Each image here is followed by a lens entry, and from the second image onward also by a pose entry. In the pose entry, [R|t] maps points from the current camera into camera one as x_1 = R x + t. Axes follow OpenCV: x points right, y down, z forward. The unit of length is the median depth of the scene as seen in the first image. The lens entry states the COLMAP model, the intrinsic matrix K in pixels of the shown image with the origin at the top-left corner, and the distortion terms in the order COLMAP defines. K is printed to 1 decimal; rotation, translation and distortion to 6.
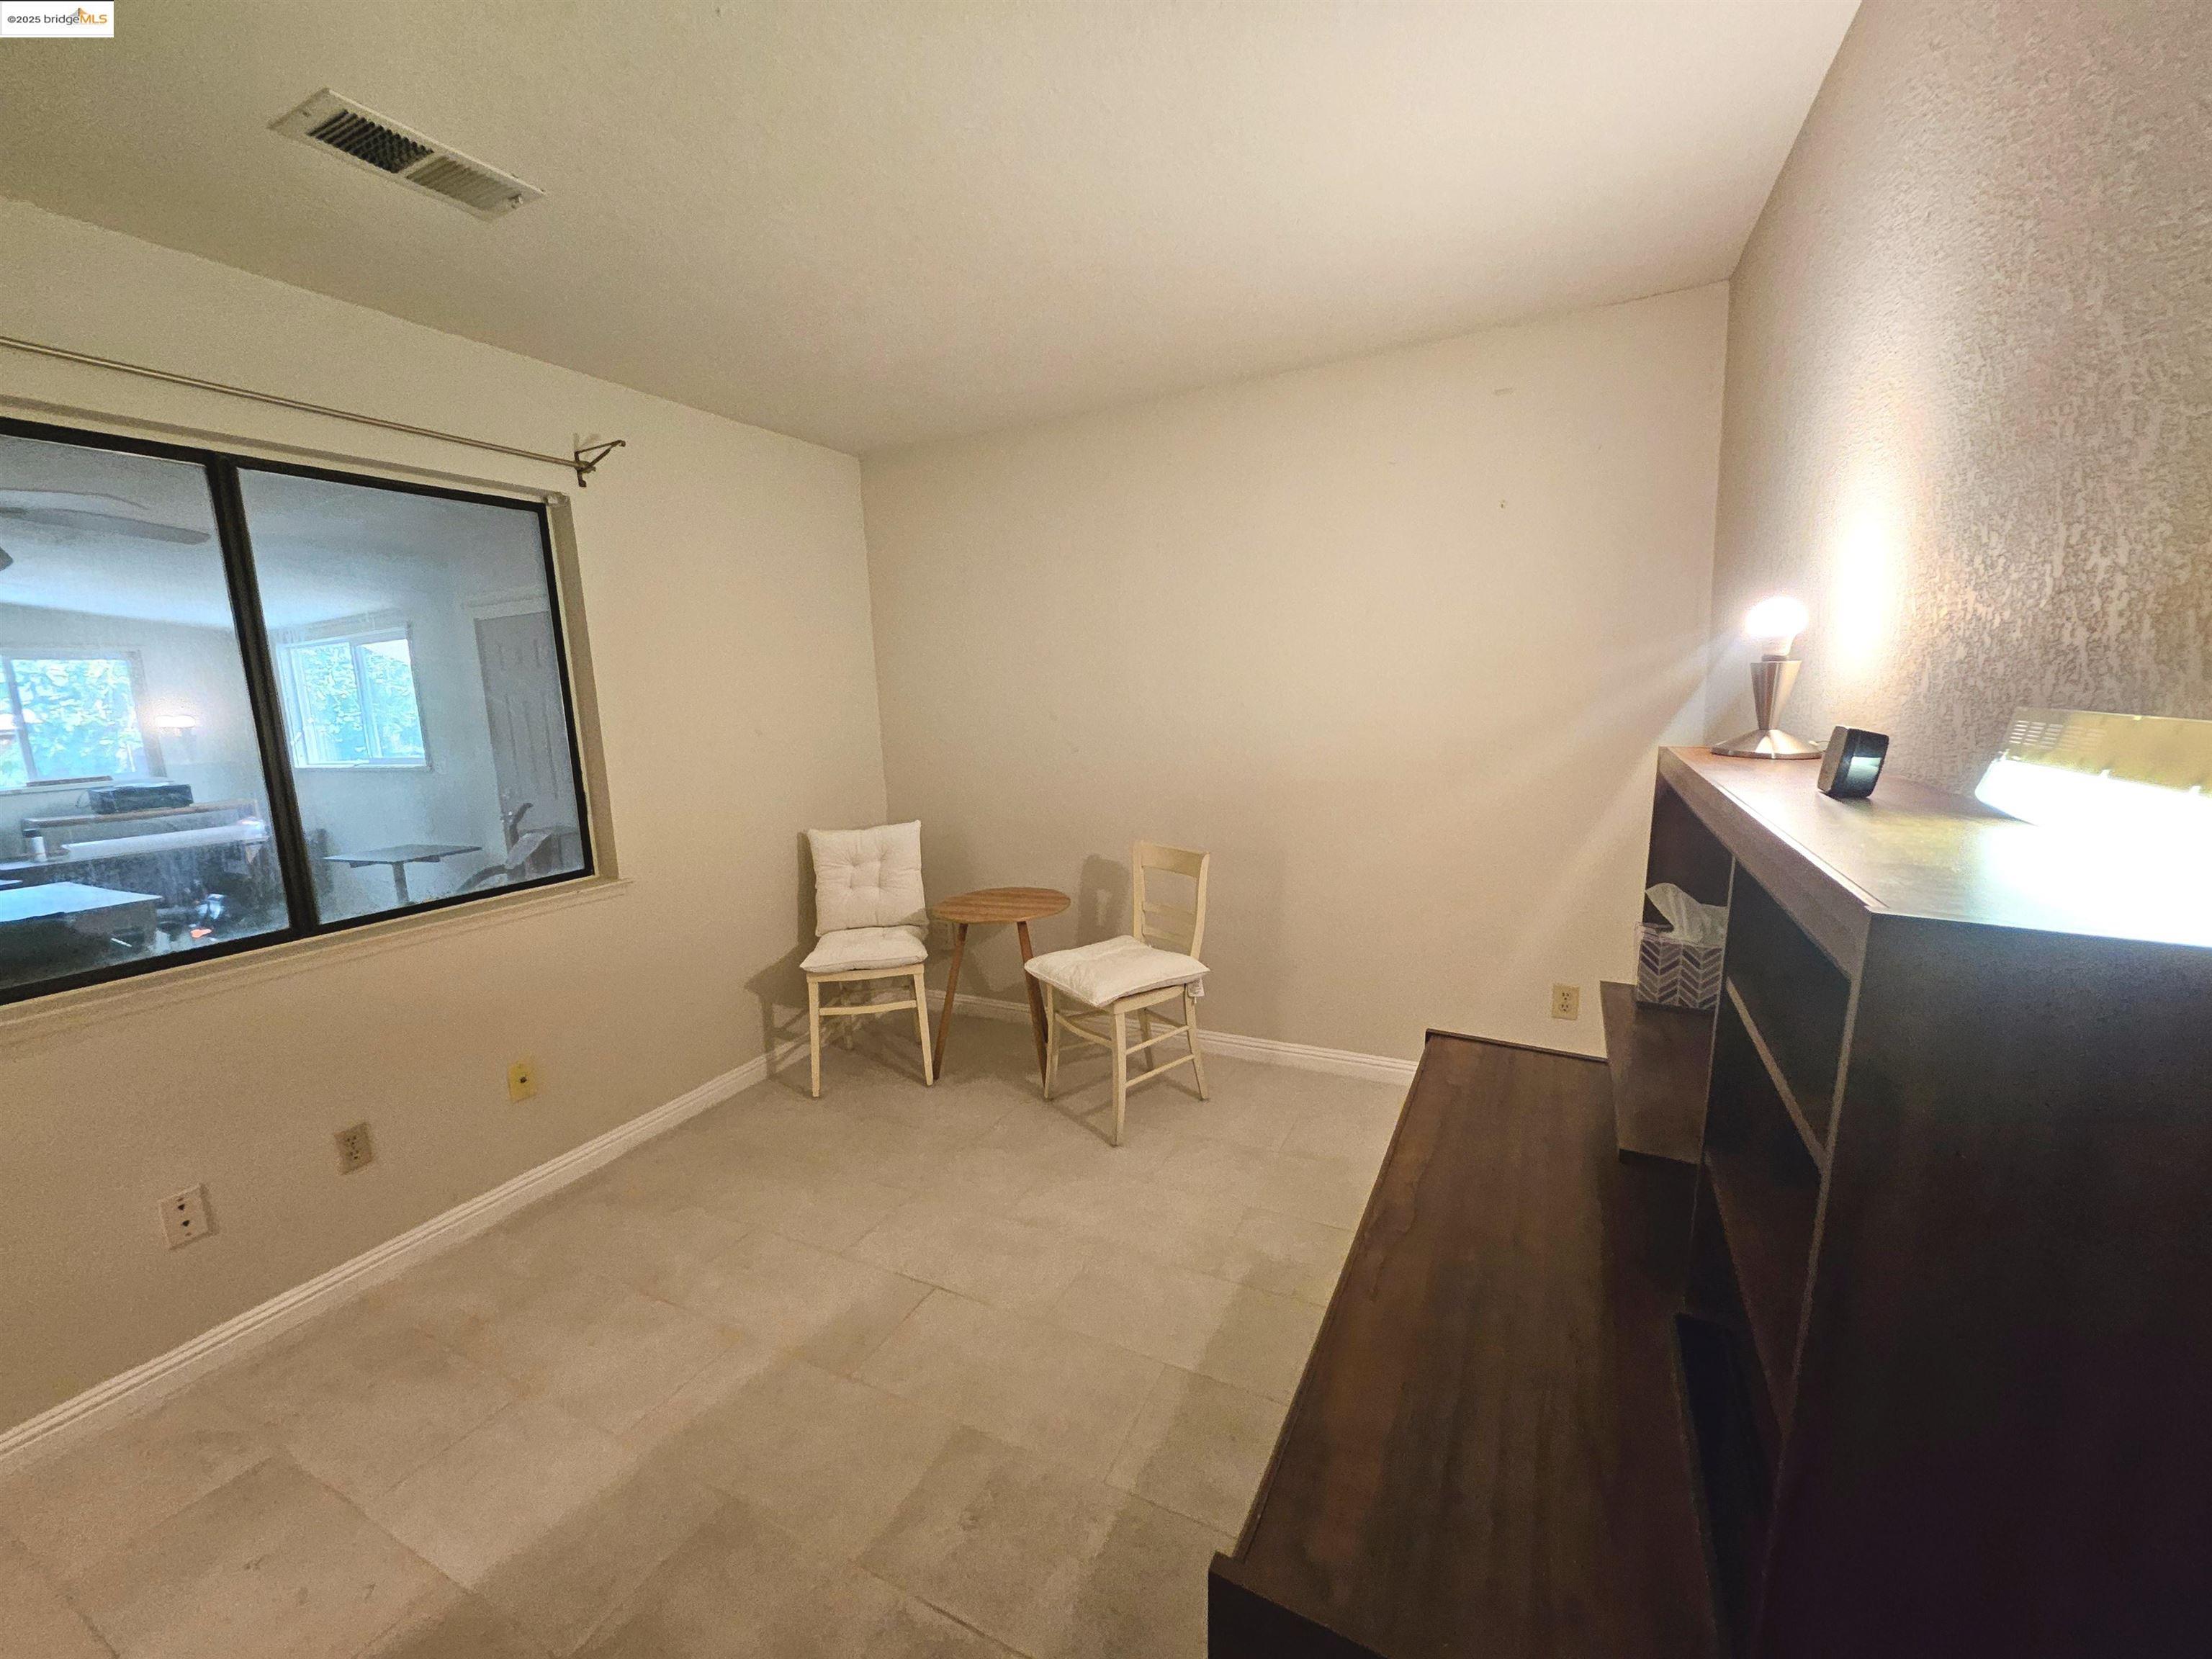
lens RADIAL K [[875.8, 0, 1094.0], [0, 875.8, 824.6], [0, 0, 1]] dist [0.017413, 0.000104]
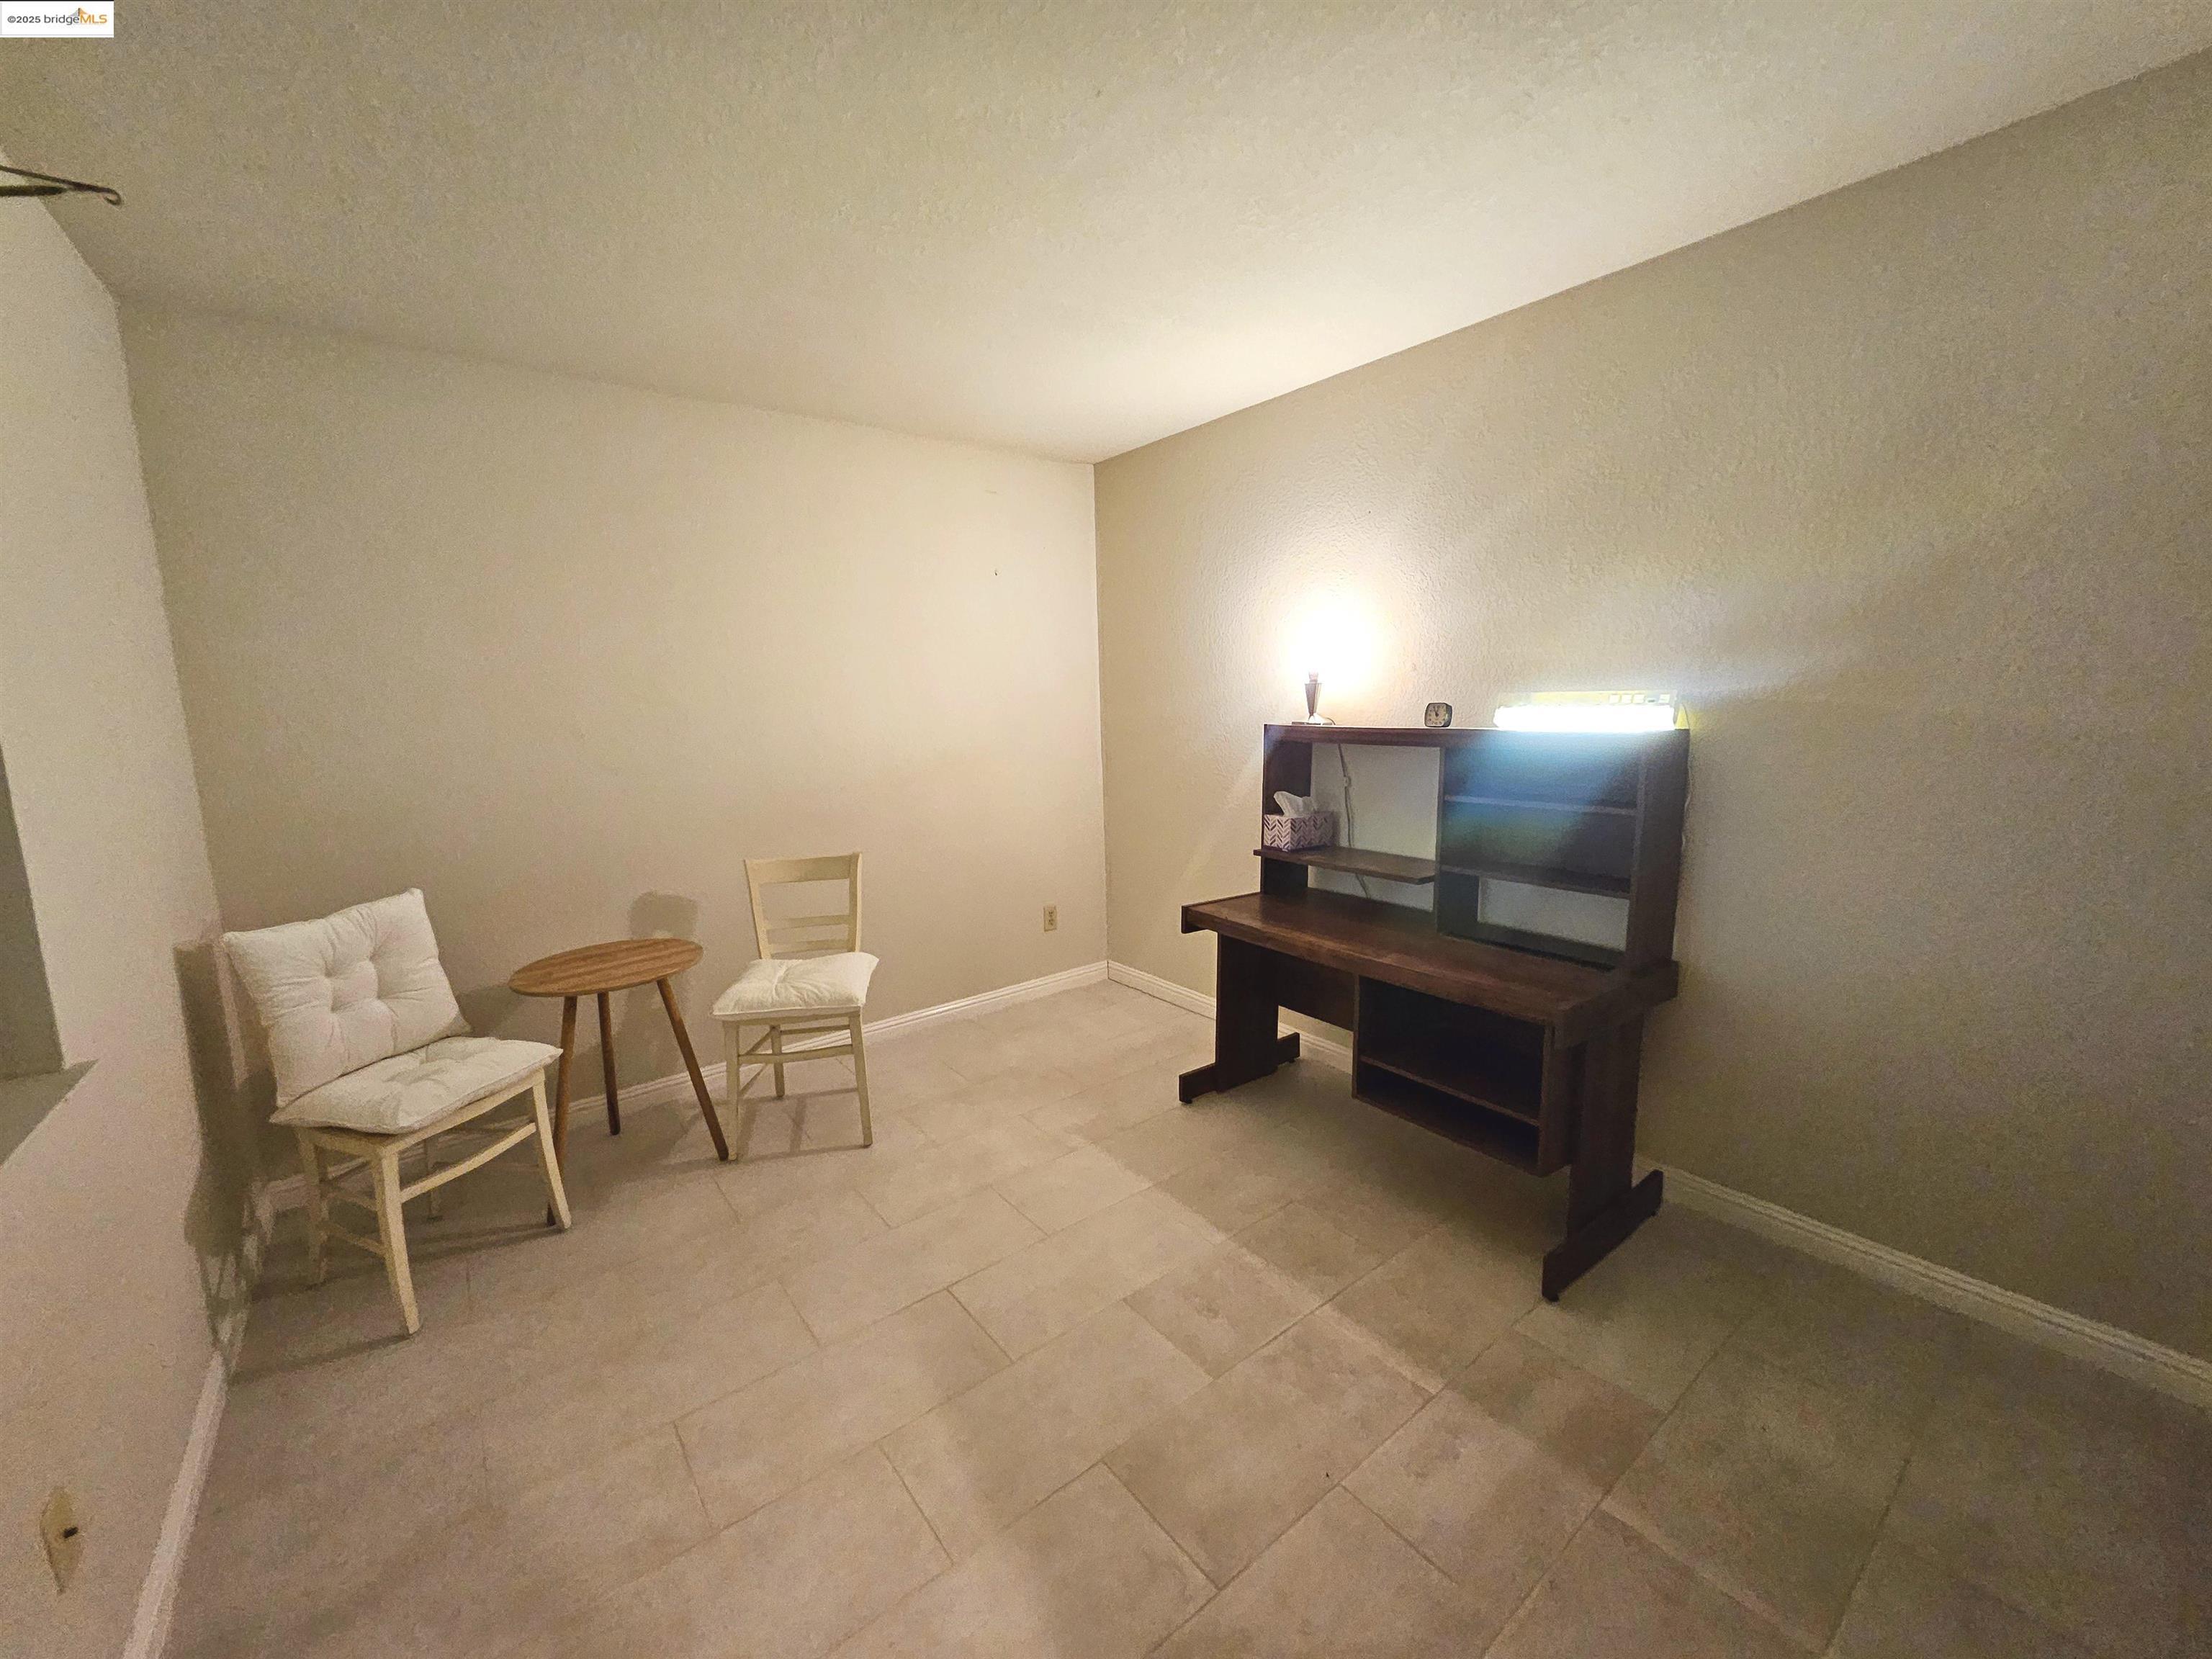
lens RADIAL K [[875.8, 0, 1094.0], [0, 875.8, 824.6], [0, 0, 1]] dist [0.017413, 0.000104]
pose [[0.428518, -0.105150, 0.897394, -0.642865], [0.152334, 0.987395, 0.042954, -0.003727], [-0.890599, 0.118297, 0.439134, 0.244738]]
